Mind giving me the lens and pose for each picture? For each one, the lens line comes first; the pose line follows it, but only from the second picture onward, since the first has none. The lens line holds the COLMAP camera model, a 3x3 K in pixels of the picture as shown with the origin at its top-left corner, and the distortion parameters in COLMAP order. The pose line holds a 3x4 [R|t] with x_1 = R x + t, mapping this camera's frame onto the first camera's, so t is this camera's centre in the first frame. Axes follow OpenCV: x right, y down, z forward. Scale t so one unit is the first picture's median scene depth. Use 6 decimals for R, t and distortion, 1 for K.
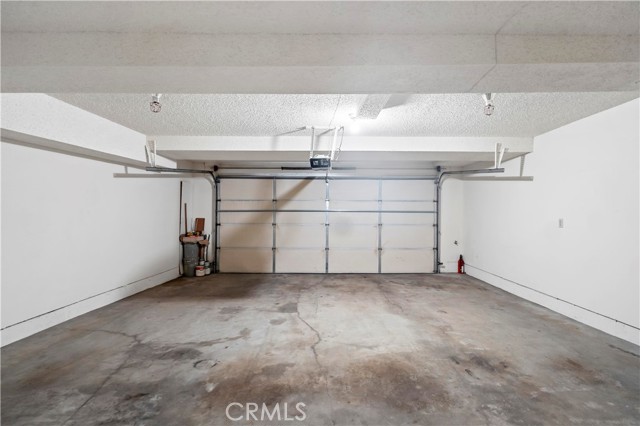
lens RADIAL K [[288.0, 0, 321.9], [0, 288.0, 211.1], [0, 0, 1]] dist [-0.004739, -0.000057]
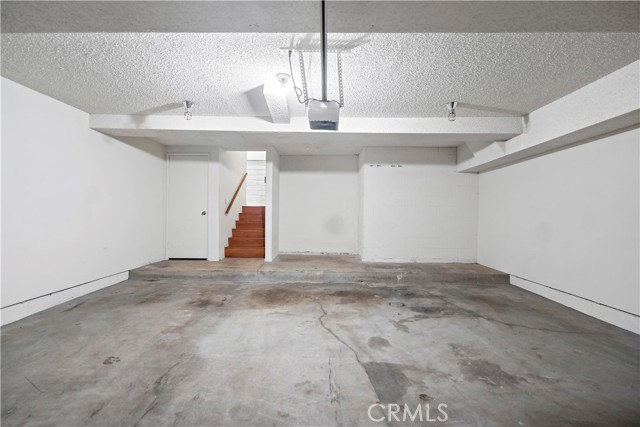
lens RADIAL K [[288.0, 0, 321.9], [0, 288.0, 211.6], [0, 0, 1]] dist [-0.004739, -0.000057]
pose [[-0.999473, -0.010287, -0.030775, 0.022137], [-0.009912, 0.999875, -0.012328, 0.071975], [0.030898, -0.012017, -0.999450, 2.110626]]
